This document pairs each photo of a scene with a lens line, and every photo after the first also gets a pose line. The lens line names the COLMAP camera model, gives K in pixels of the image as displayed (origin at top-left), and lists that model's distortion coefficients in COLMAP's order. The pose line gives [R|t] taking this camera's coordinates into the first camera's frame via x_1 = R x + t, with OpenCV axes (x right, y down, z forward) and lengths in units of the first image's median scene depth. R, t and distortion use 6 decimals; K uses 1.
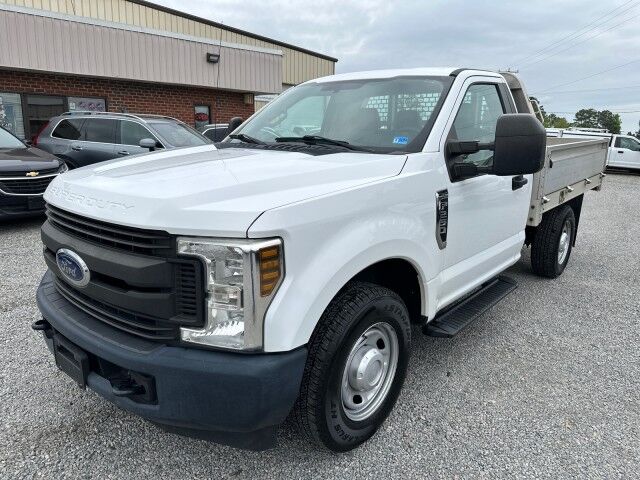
lens RADIAL K [[452.2, 0, 323.2], [0, 452.2, 241.9], [0, 0, 1]] dist [0.050467, -0.065081]
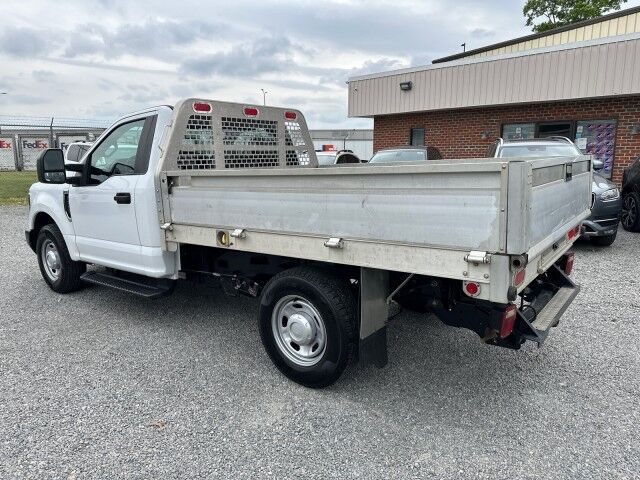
lens RADIAL K [[450.9, 0, 321.5], [0, 450.9, 243.0], [0, 0, 1]] dist [0.046750, -0.049040]
pose [[0.050903, 0.171630, -0.983846, 0.414854], [-0.215772, 0.963746, 0.156960, -0.079614], [0.975116, 0.204297, 0.086090, 0.359643]]
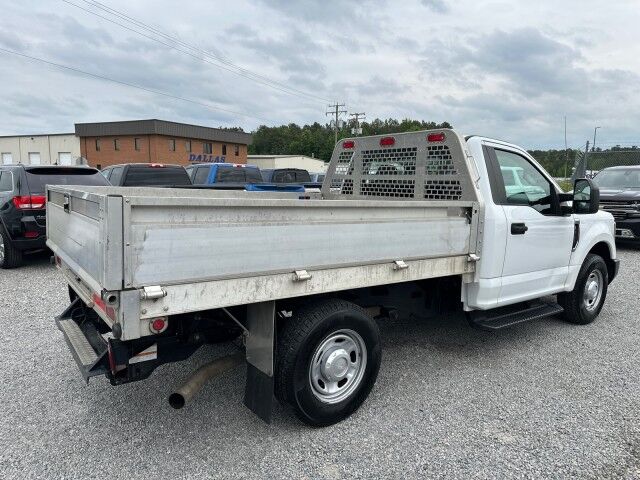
lens RADIAL K [[452.2, 0, 319.4], [0, 452.2, 246.3], [0, 0, 1]] dist [0.050467, -0.065081]
pose [[-0.973552, -0.069530, 0.217627, 0.049609], [0.015889, 0.929653, 0.368094, -0.159080], [-0.227911, 0.361816, -0.903961, 0.650696]]
